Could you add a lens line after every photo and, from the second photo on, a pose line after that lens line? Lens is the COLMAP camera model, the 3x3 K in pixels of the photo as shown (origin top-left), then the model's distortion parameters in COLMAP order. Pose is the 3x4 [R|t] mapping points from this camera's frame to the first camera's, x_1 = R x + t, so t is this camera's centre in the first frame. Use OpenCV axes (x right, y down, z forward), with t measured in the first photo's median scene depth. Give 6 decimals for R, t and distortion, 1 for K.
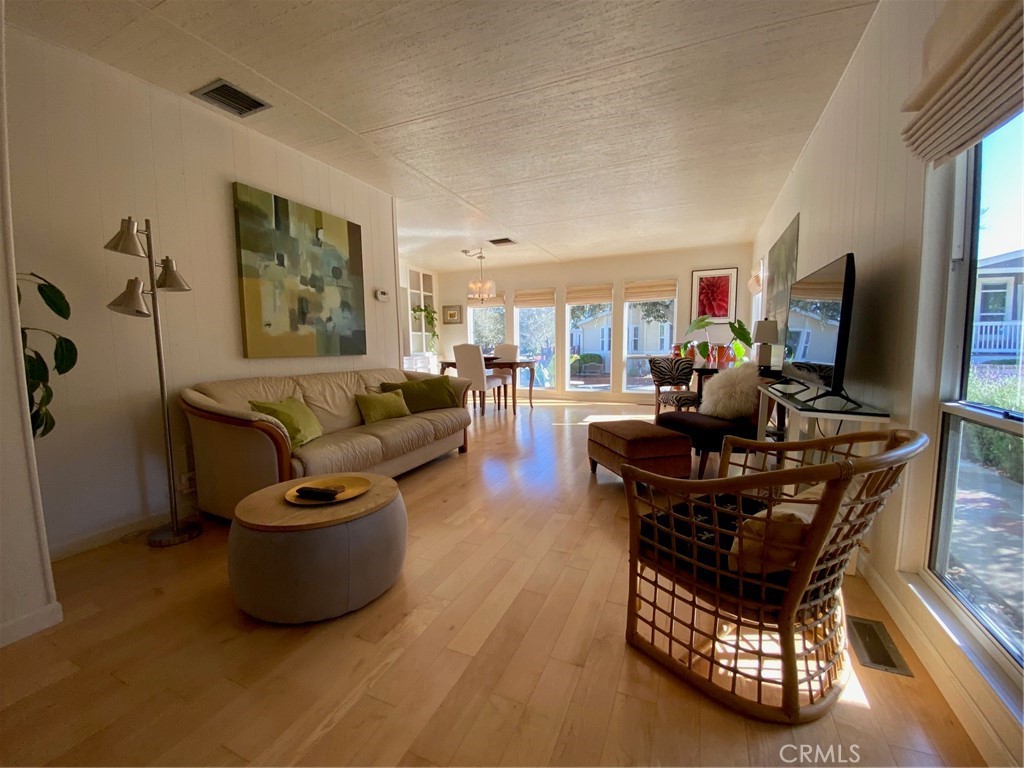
lens RADIAL K [[412.4, 0, 514.3], [0, 412.4, 386.7], [0, 0, 1]] dist [-0.002402, -0.006935]
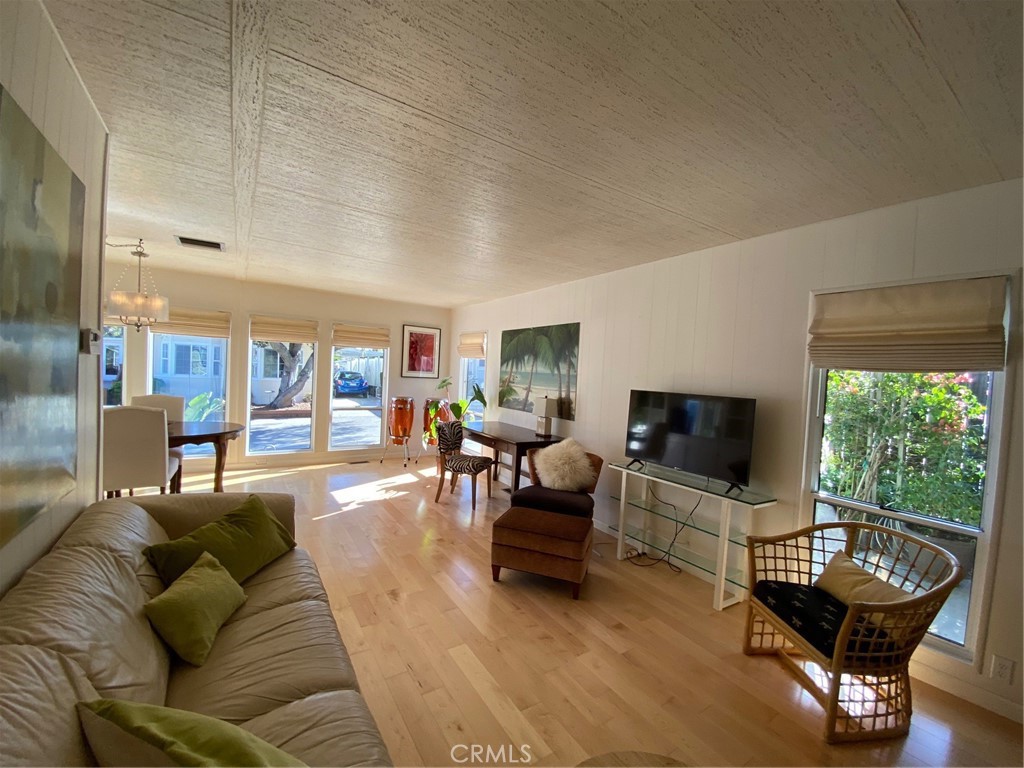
lens RADIAL K [[412.4, 0, 509.4], [0, 412.4, 378.8], [0, 0, 1]] dist [-0.002402, -0.006935]
pose [[0.525794, 0.023505, 0.850287, -0.534734], [0.026296, 0.998691, -0.043869, -0.177561], [-0.850205, 0.045425, 0.524488, 0.468446]]
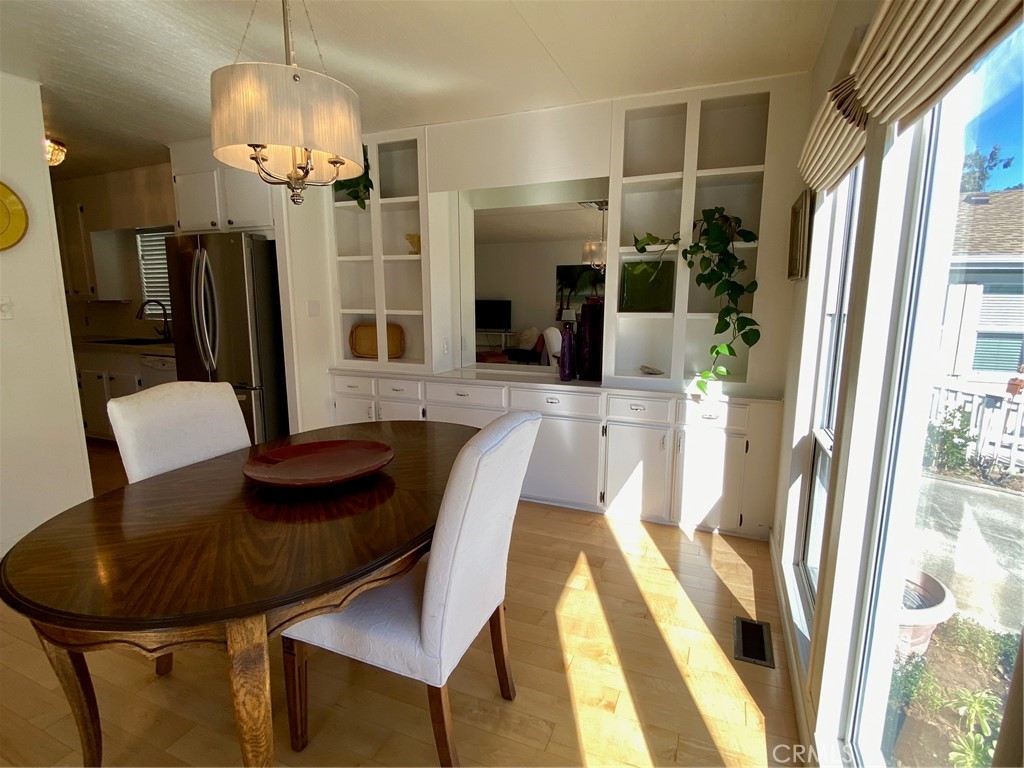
lens RADIAL K [[489.6, 0, 516.2], [0, 489.6, 388.0], [0, 0, 1]] dist [-0.004279, -0.002816]
pose [[0.032043, 0.178905, -0.983344, 0.306843], [-0.108872, 0.978620, 0.174498, -0.284075], [0.993539, 0.101467, 0.050836, 1.945886]]
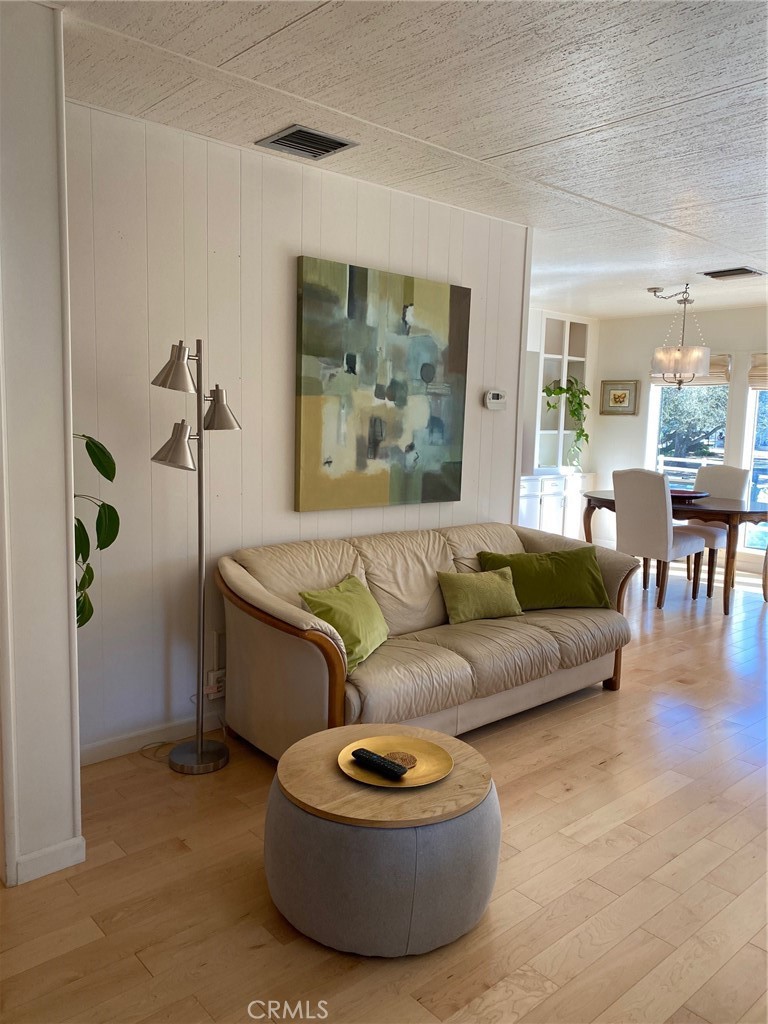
lens RADIAL K [[772.5, 0, 388.5], [0, 772.5, 507.5], [0, 0, 1]] dist [0.053330, -0.048151]
pose [[0.905827, 0.089936, -0.413992, 0.019658], [-0.080130, 0.995940, 0.041031, -0.117433], [0.416001, -0.003994, 0.909355, -0.093315]]
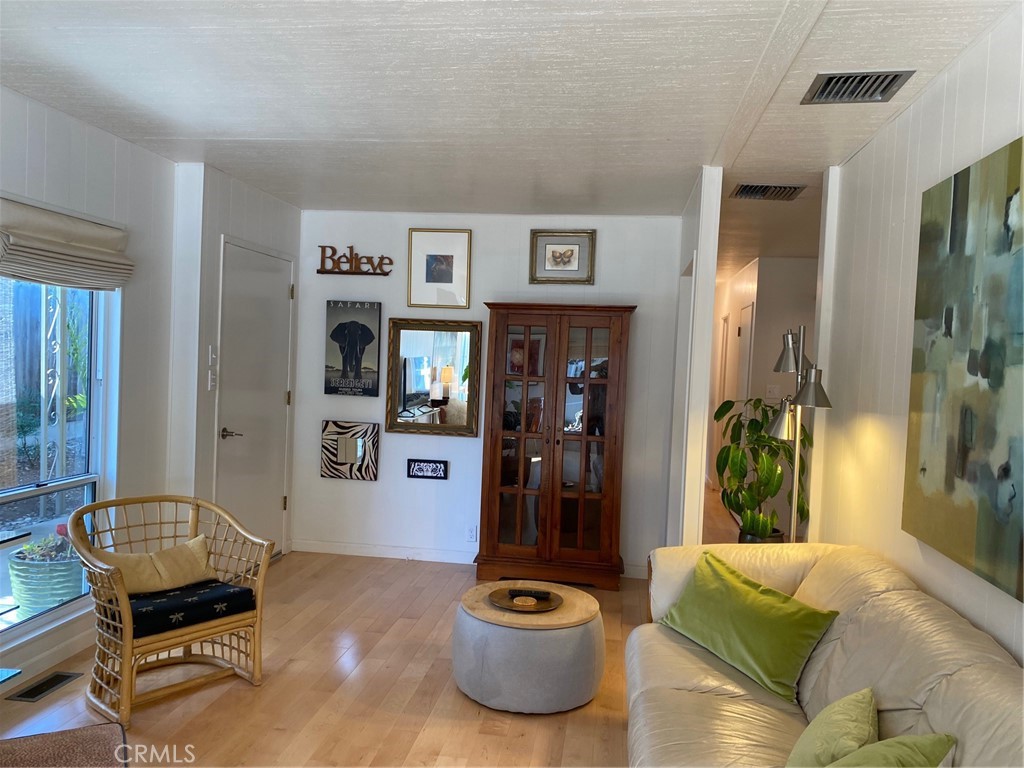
lens RADIAL K [[772.5, 0, 511.4], [0, 772.5, 380.0], [0, 0, 1]] dist [0.053330, -0.048151]
pose [[-0.960615, -0.027596, -0.276509, 0.071462], [-0.063499, 0.990528, 0.121745, -0.278708], [0.270530, 0.134508, -0.953269, 1.444918]]
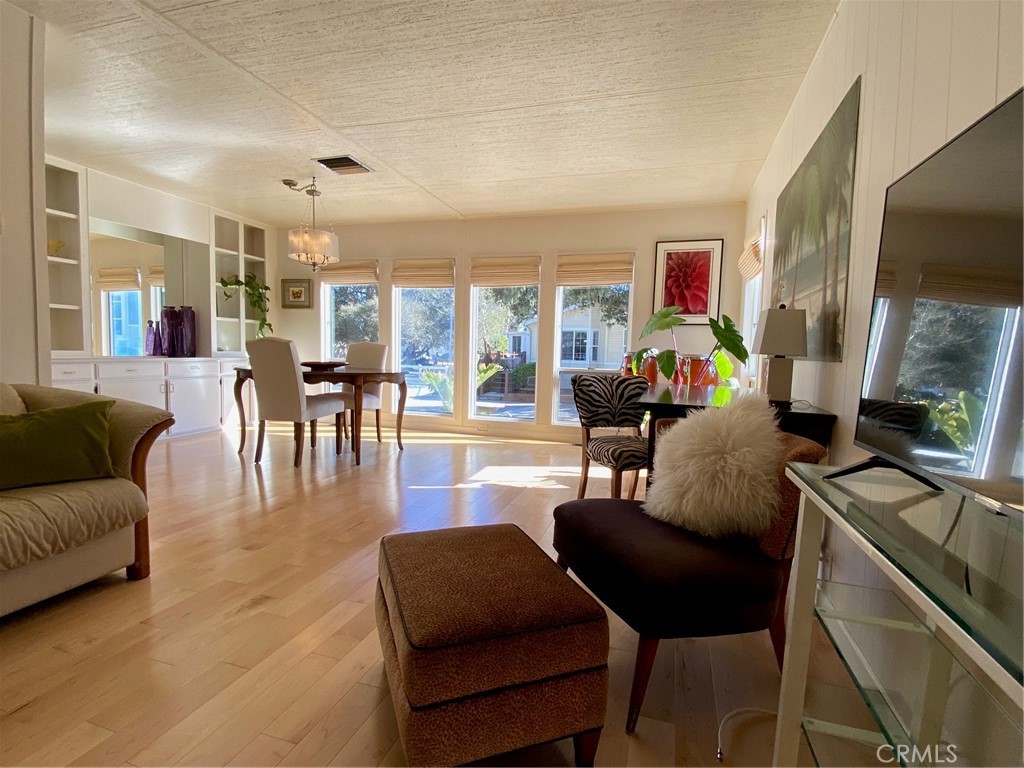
lens RADIAL K [[489.6, 0, 522.4], [0, 489.6, 389.4], [0, 0, 1]] dist [-0.004279, -0.002816]
pose [[0.991915, 0.030112, 0.123283, 0.246985], [-0.027645, 0.999383, -0.021675, -0.047462], [-0.123860, 0.018091, 0.992135, 0.488108]]
